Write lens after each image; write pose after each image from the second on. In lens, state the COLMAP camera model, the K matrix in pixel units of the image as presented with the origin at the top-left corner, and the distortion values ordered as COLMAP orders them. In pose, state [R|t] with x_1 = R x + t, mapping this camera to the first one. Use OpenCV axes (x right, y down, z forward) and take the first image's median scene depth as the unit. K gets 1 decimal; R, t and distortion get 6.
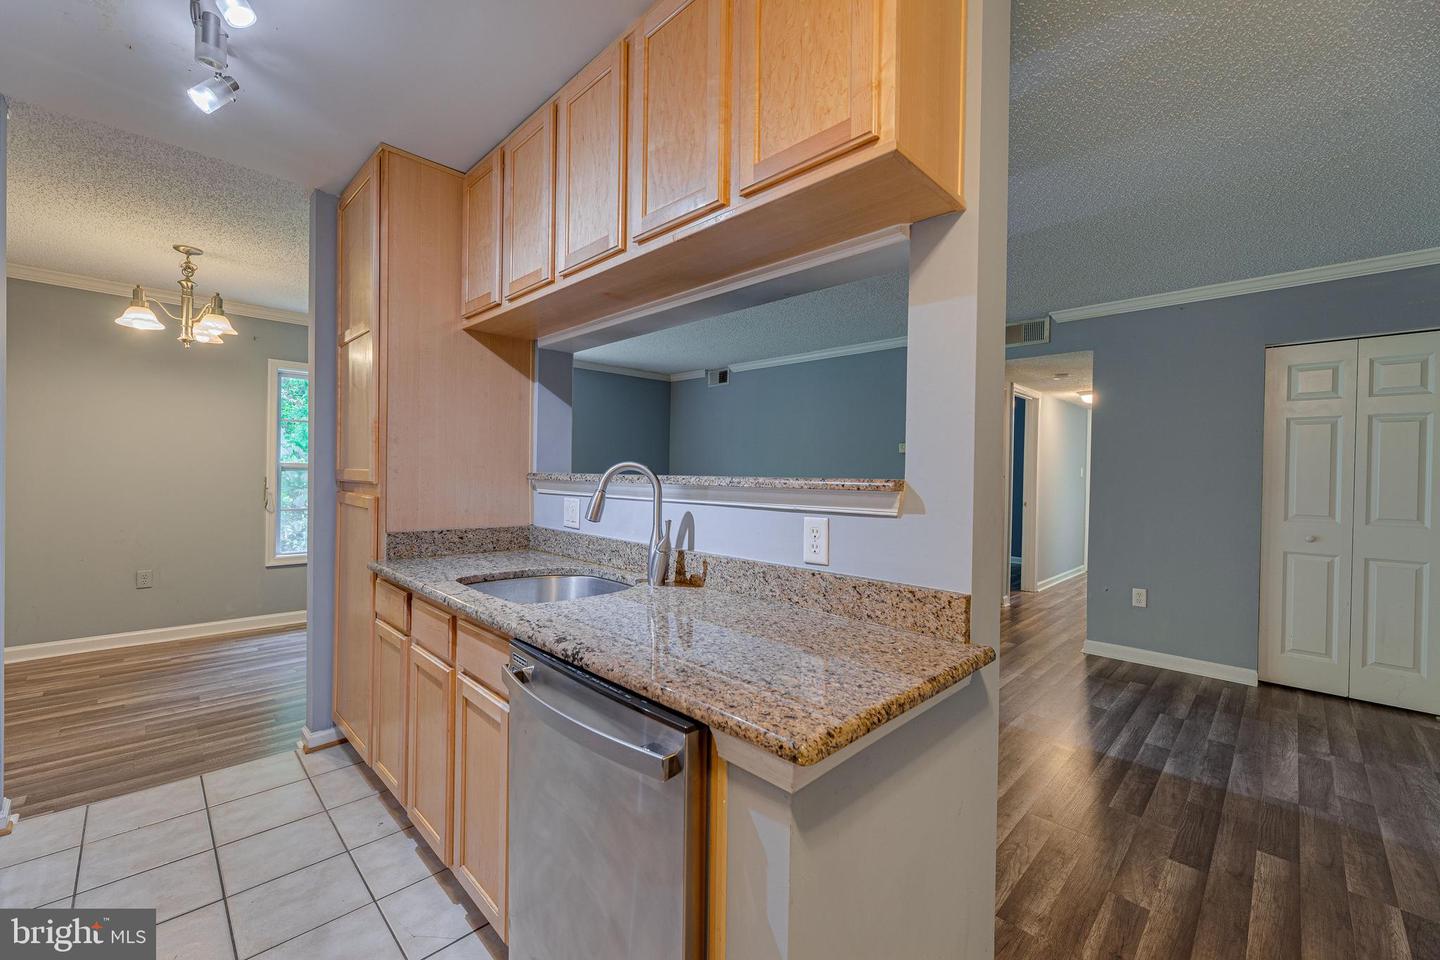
lens RADIAL K [[583.4, 0, 715.0], [0, 583.4, 476.0], [0, 0, 1]] dist [0.004134, -0.001645]
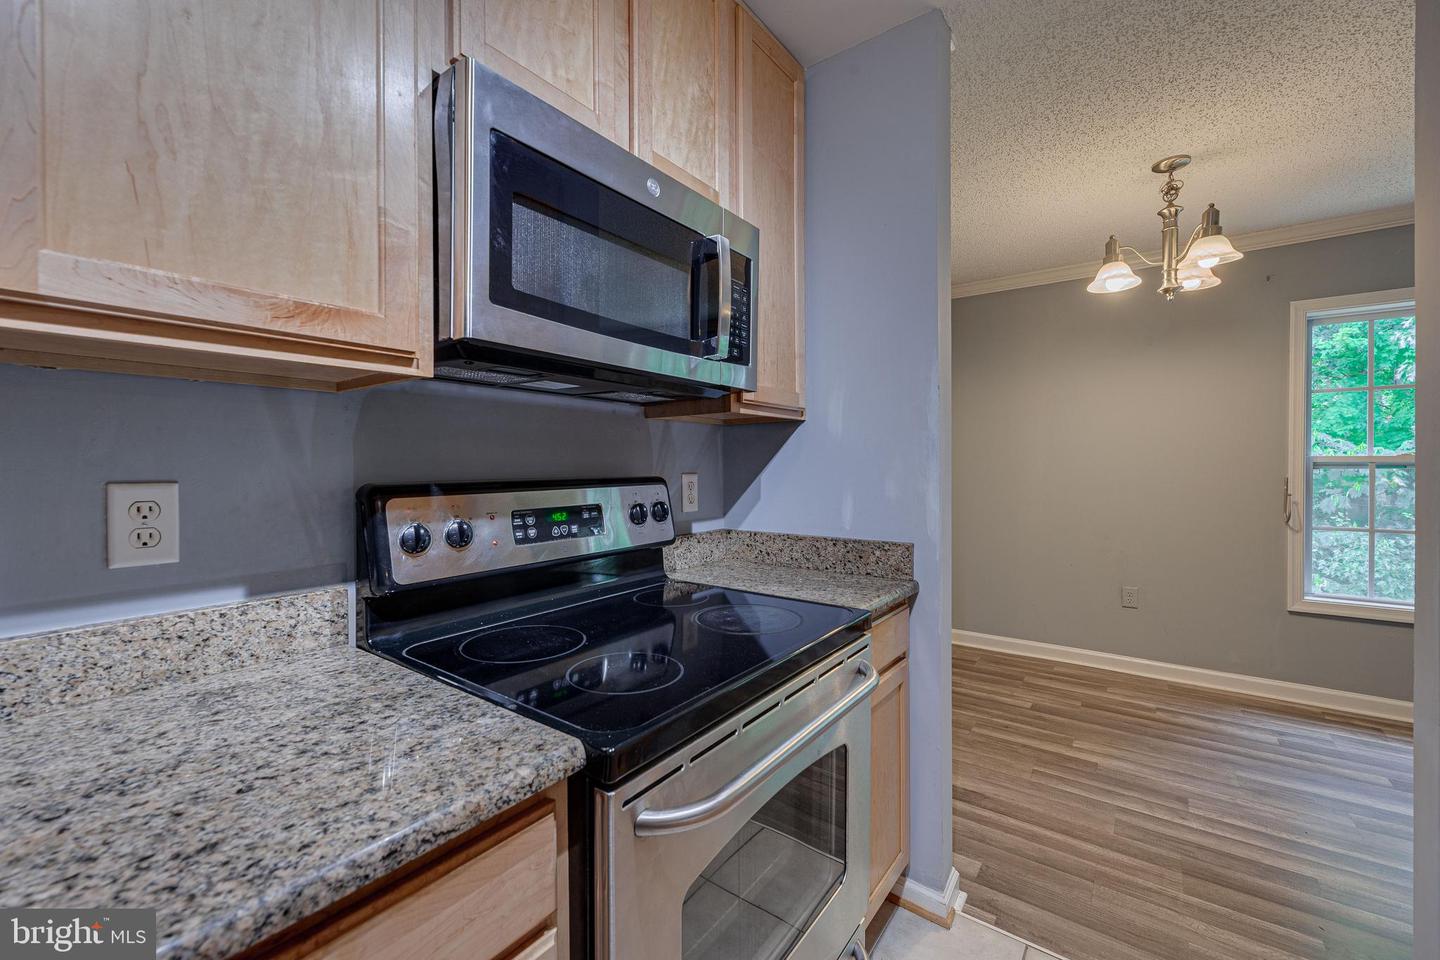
lens RADIAL K [[565.6, 0, 720.0], [0, 565.6, 473.3], [0, 0, 1]] dist [-0.000072, -0.001206]
pose [[0.139860, -0.004426, -0.990161, -0.368372], [0.003030, 0.999987, -0.004042, -0.004972], [0.990167, -0.002435, 0.139872, 0.445696]]
